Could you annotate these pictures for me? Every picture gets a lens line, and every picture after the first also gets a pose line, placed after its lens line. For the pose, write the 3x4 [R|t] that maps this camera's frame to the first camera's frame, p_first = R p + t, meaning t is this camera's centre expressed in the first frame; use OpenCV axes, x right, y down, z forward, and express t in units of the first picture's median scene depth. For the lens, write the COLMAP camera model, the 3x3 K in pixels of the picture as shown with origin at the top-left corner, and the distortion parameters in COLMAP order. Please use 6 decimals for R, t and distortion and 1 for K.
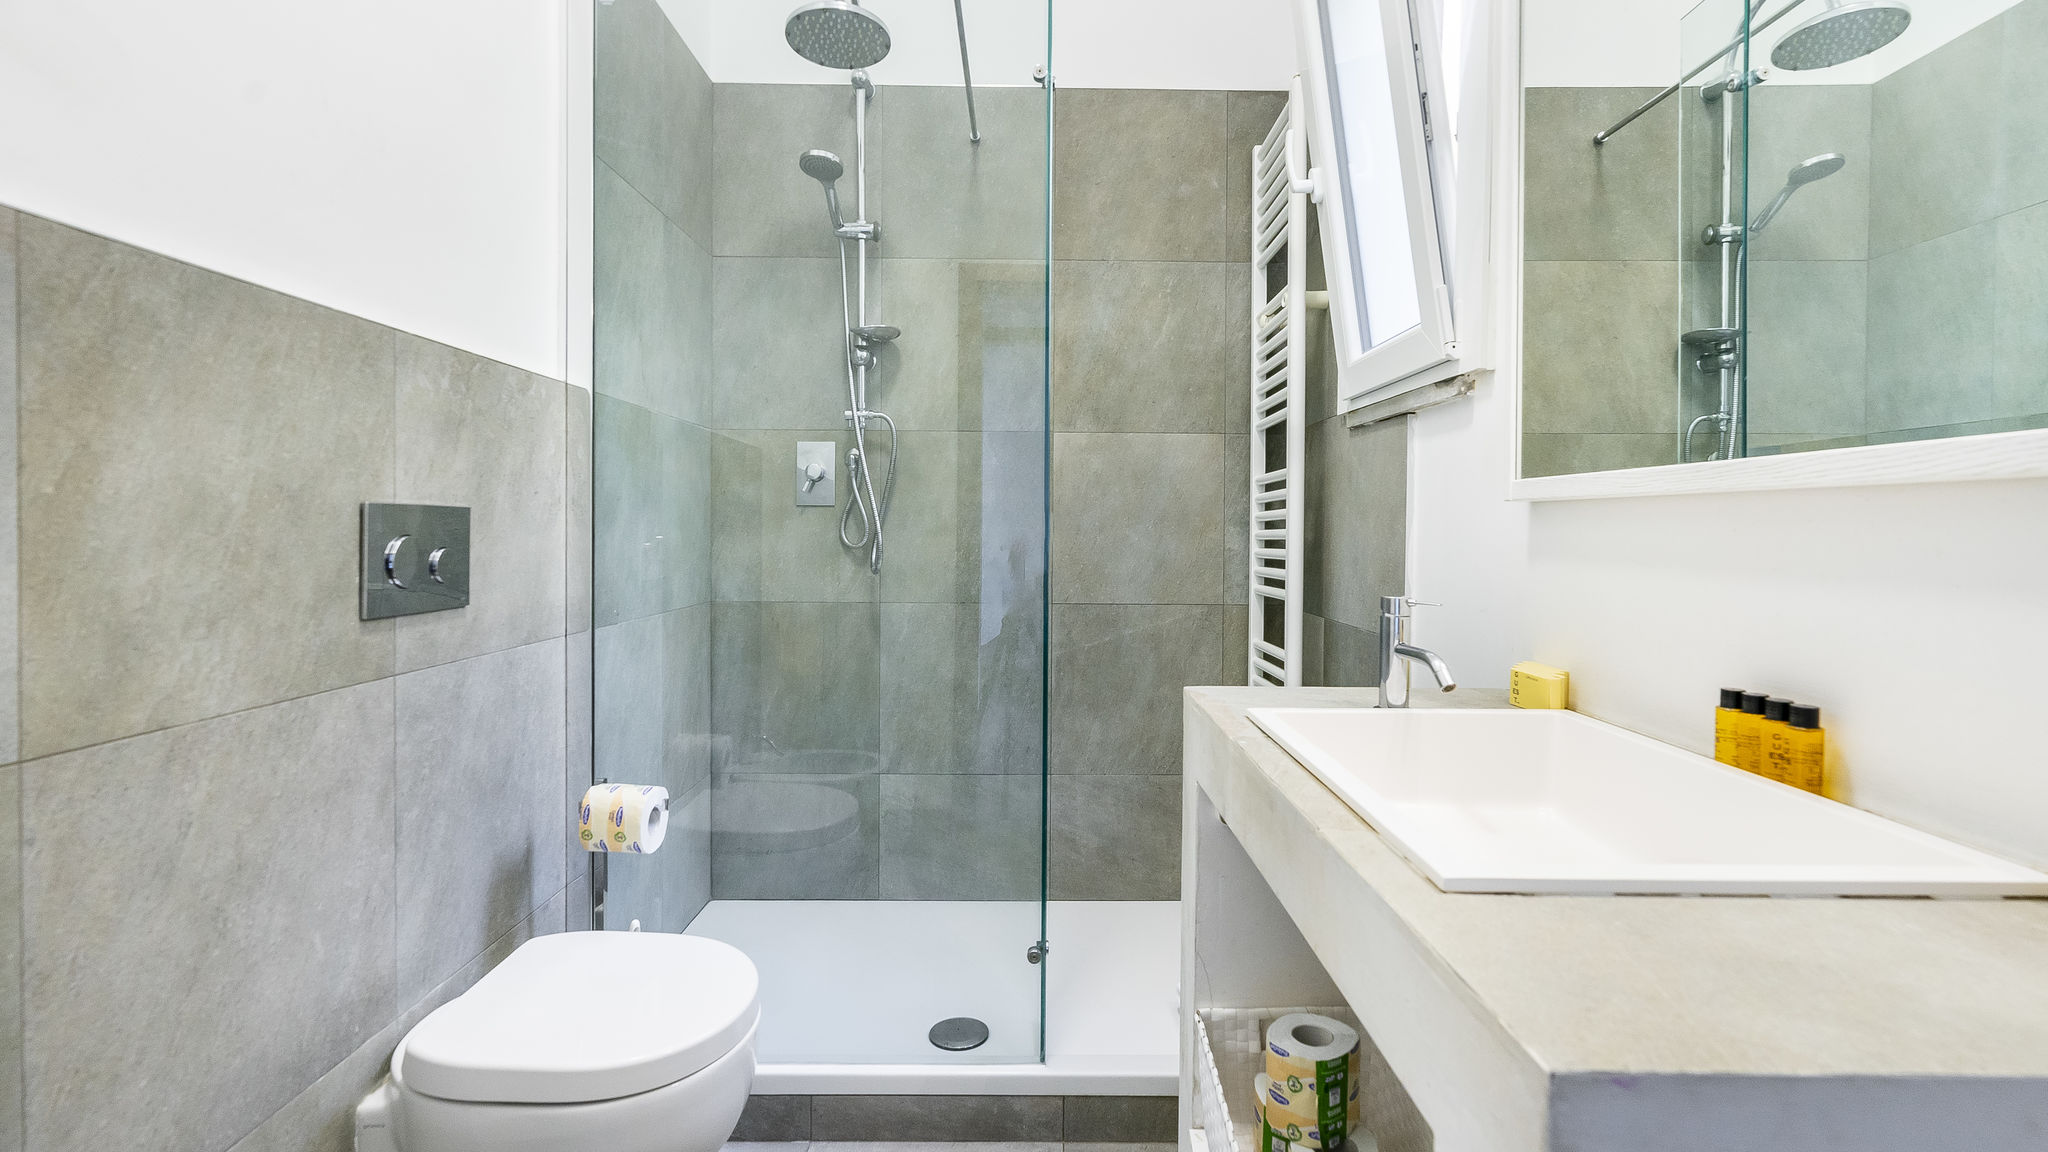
lens RADIAL K [[941.4, 0, 1023.6], [0, 941.4, 577.2], [0, 0, 1]] dist [-0.010295, 0.003588]
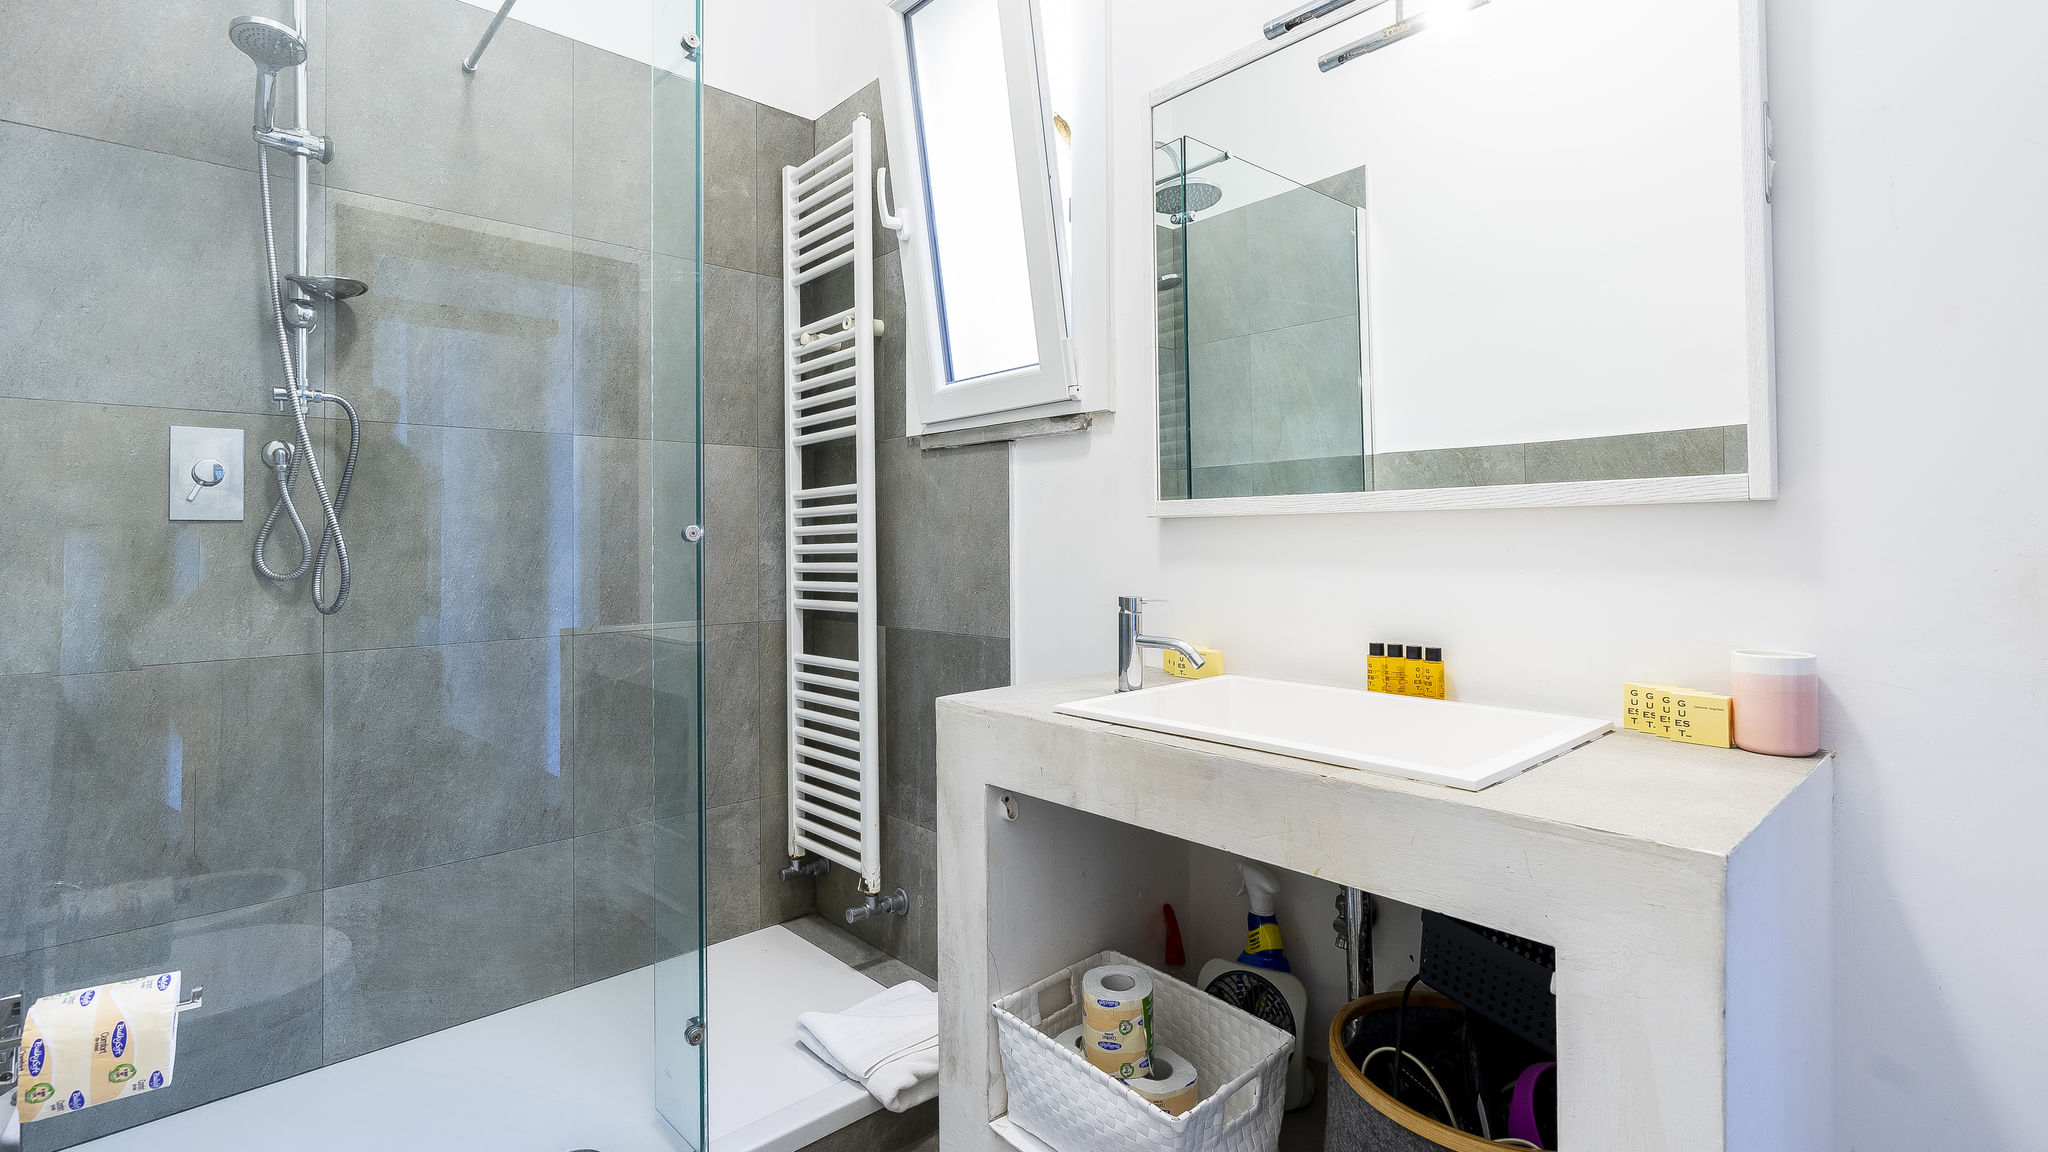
lens RADIAL K [[941.4, 0, 1026.0], [0, 941.4, 558.1], [0, 0, 1]] dist [-0.010295, 0.003588]
pose [[0.733528, -0.026804, 0.679130, -0.265767], [0.050657, 0.998599, -0.015302, -0.008388], [-0.677769, 0.045628, 0.733858, 0.103754]]
